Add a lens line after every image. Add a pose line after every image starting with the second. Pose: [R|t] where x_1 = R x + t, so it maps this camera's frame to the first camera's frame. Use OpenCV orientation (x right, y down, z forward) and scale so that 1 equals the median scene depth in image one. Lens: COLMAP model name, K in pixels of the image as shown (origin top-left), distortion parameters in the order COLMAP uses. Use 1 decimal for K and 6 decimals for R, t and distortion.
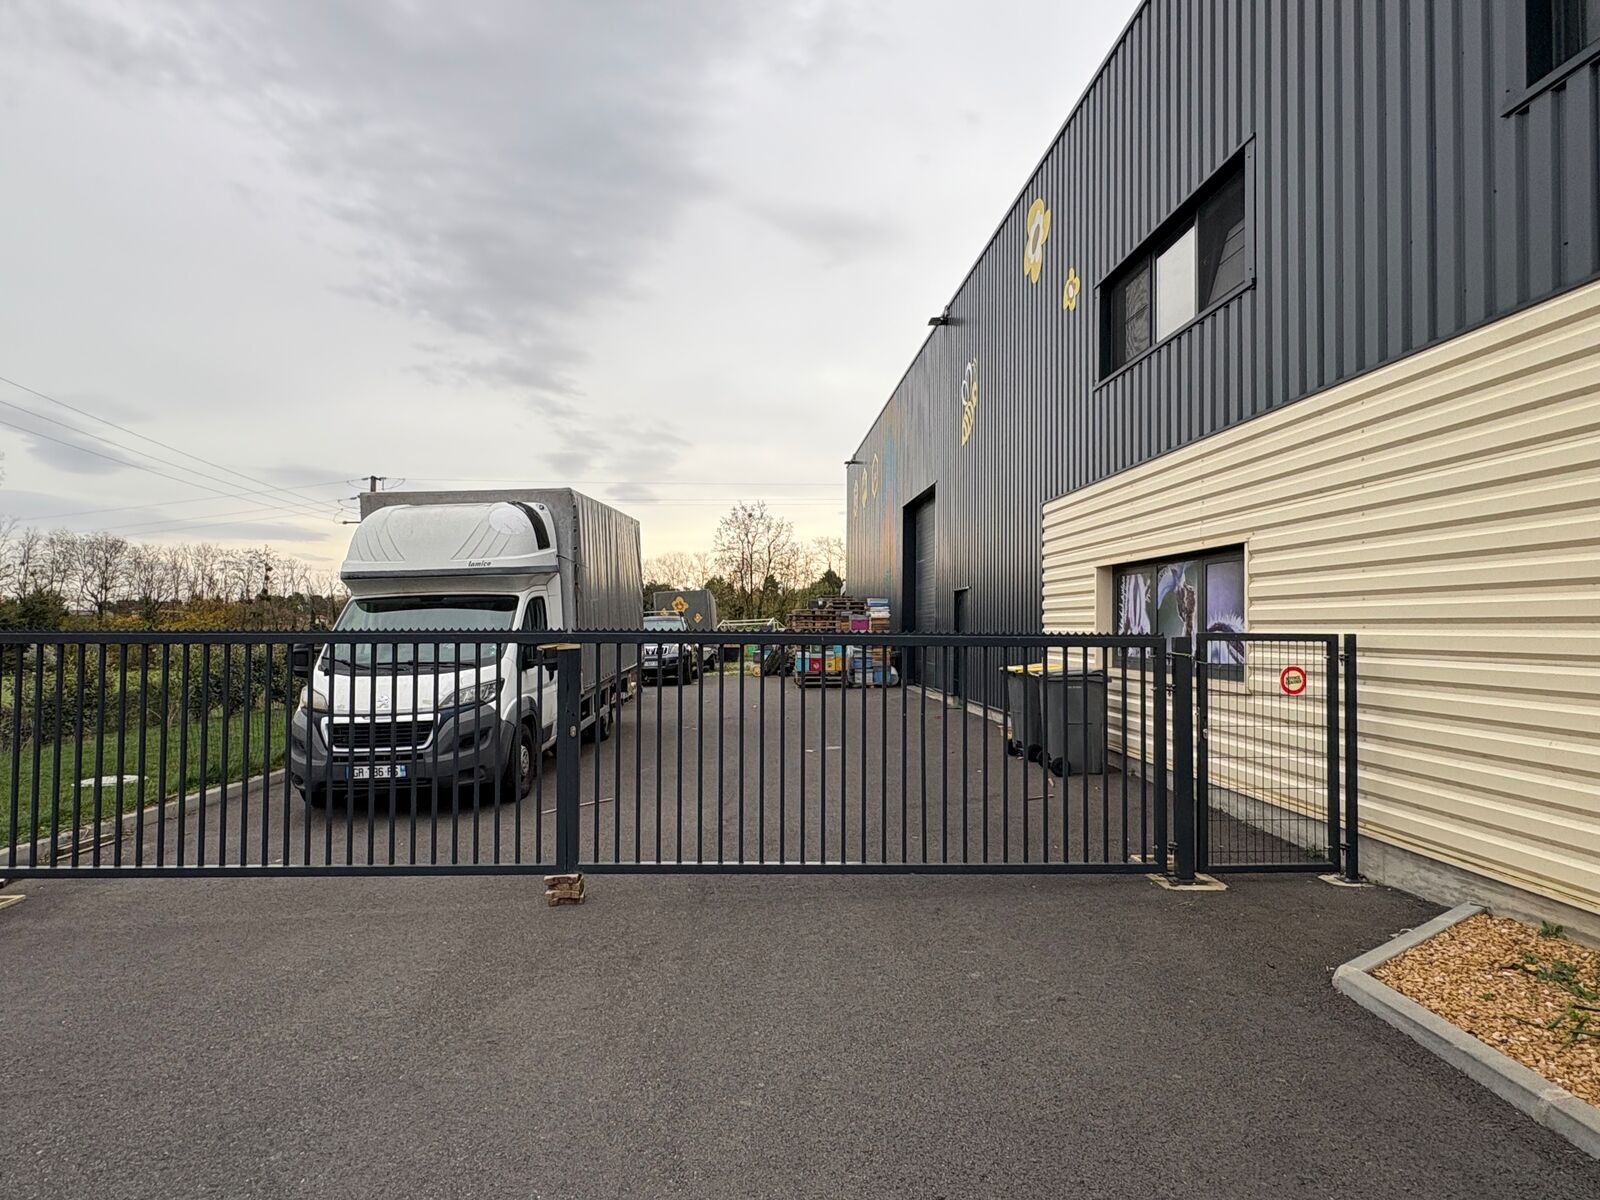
lens RADIAL K [[886.1, 0, 801.3], [0, 886.1, 601.7], [0, 0, 1]] dist [-0.004615, -0.000272]
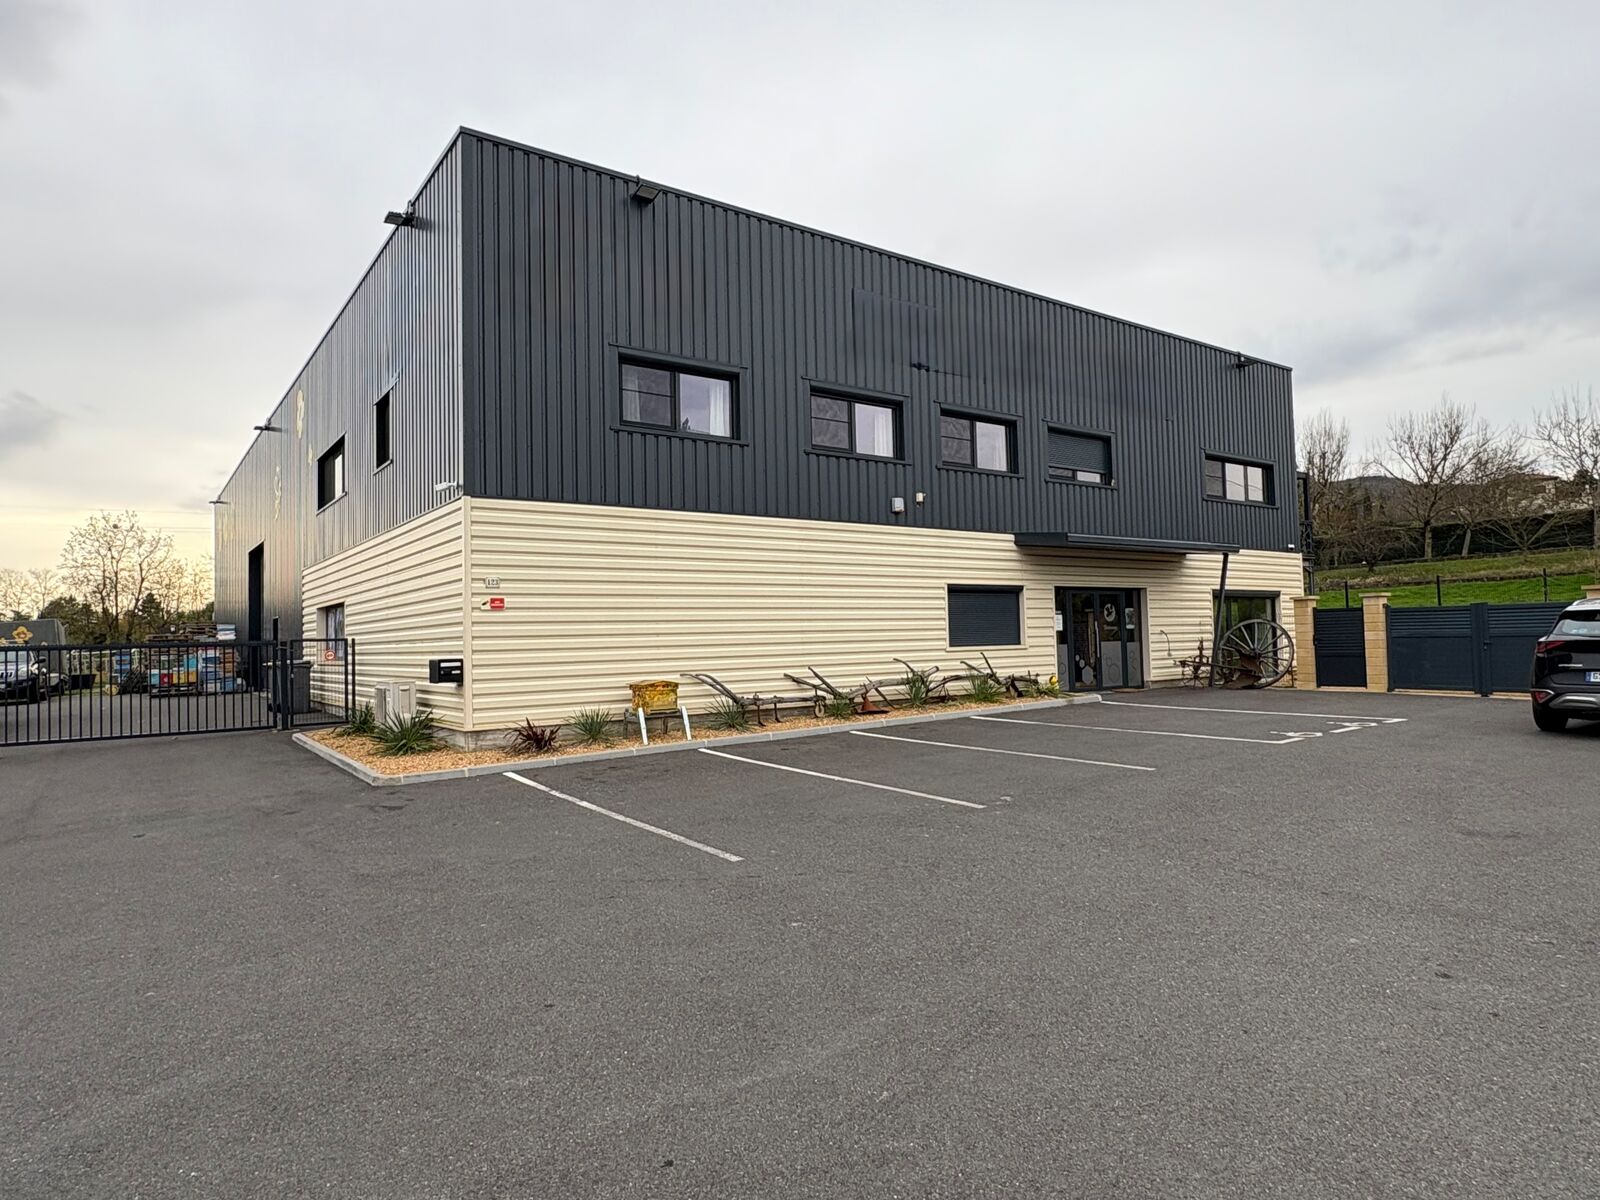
lens RADIAL K [[945.6, 0, 795.8], [0, 945.6, 602.1], [0, 0, 1]] dist [0.003675, 0.005866]
pose [[0.847108, -0.011639, 0.531293, 0.043937], [0.020381, 0.999736, -0.010595, -0.003562], [-0.531030, 0.019804, 0.847122, -0.461960]]
